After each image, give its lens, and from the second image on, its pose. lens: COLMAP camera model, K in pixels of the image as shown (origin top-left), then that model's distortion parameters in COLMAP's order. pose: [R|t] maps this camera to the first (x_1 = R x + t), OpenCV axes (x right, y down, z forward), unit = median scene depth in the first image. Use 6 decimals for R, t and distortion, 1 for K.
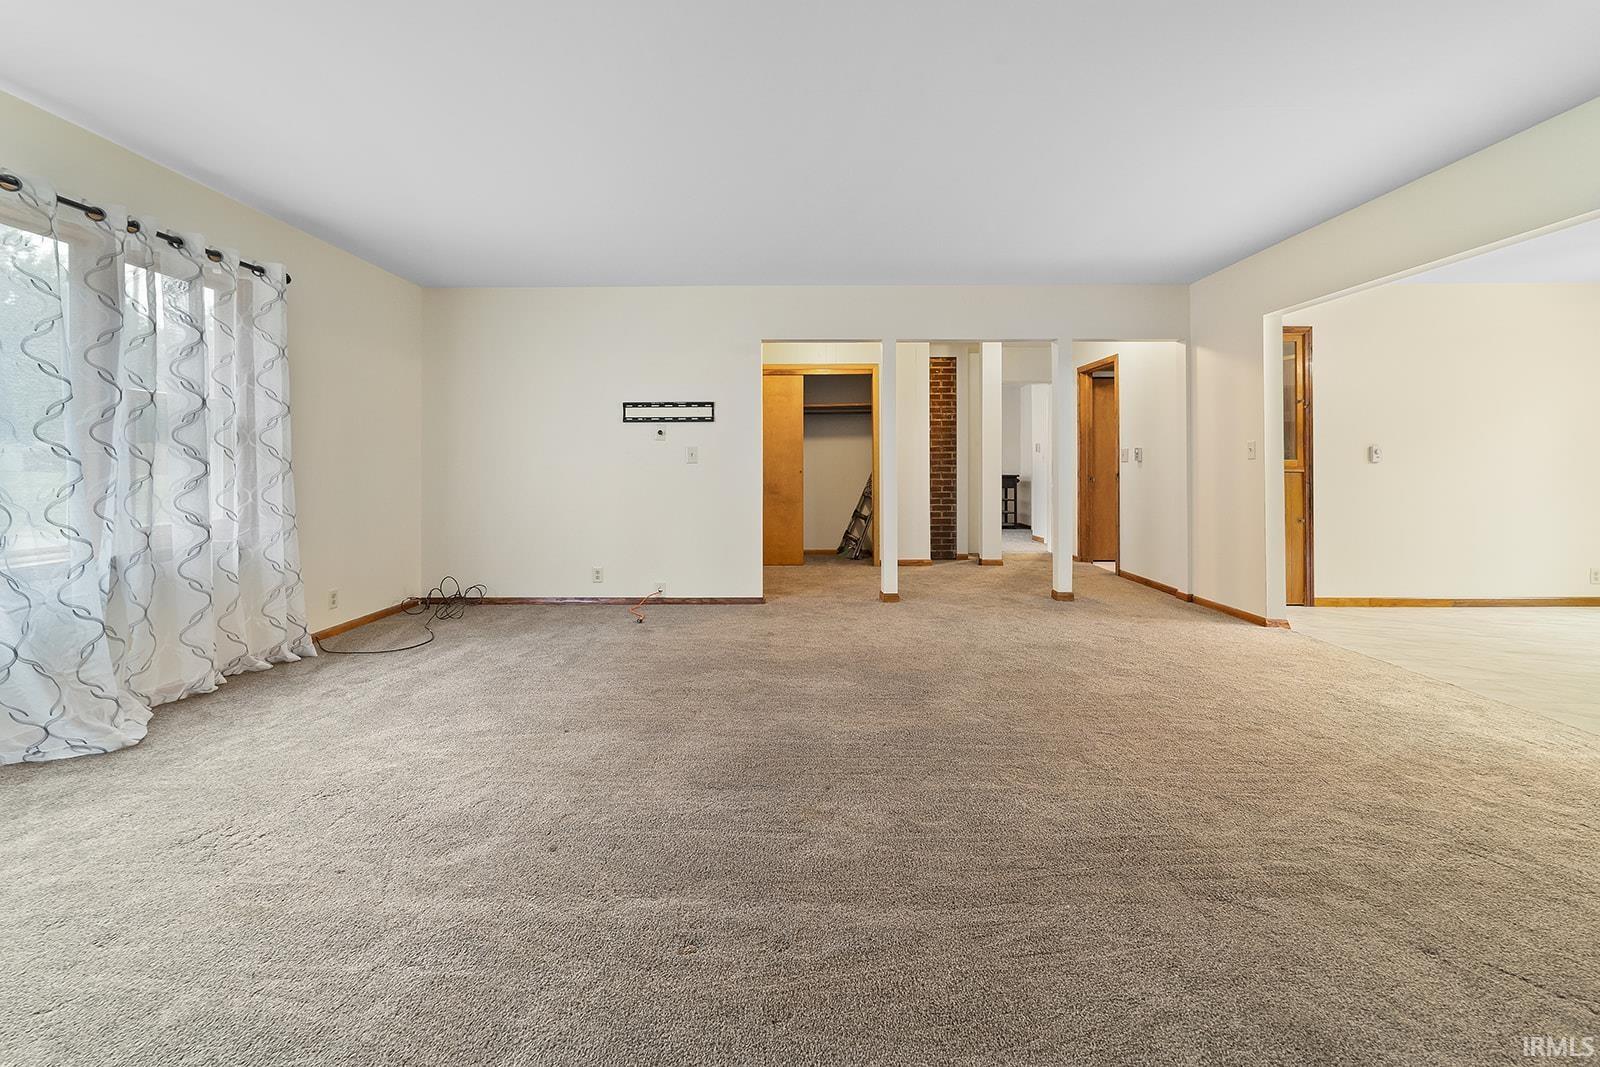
lens RADIAL K [[651.3, 0, 799.3], [0, 651.3, 468.3], [0, 0, 1]] dist [-0.000263, 0.000269]
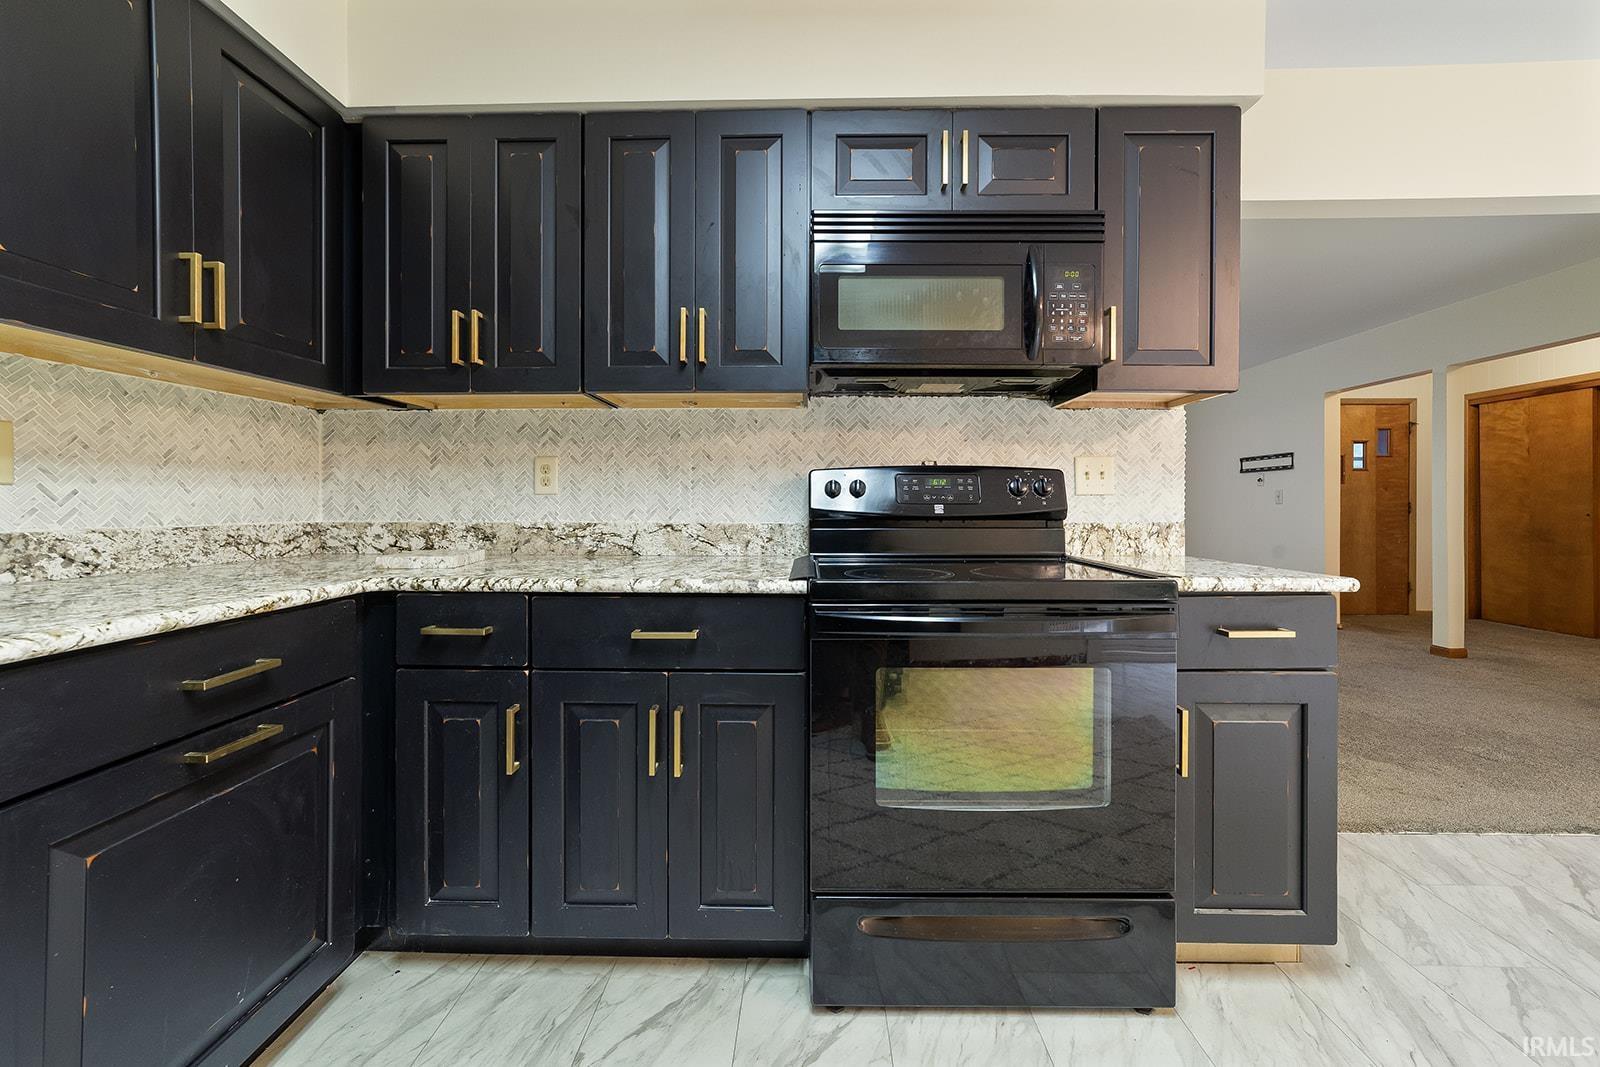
lens RADIAL K [[643.1, 0, 802.2], [0, 643.1, 503.3], [0, 0, 1]] dist [-0.001152, 0.007125]
pose [[-0.015679, -0.002056, -0.999875, 1.056623], [-0.006122, 0.999979, -0.001960, -0.001062], [0.999858, 0.006091, -0.015691, 0.125476]]
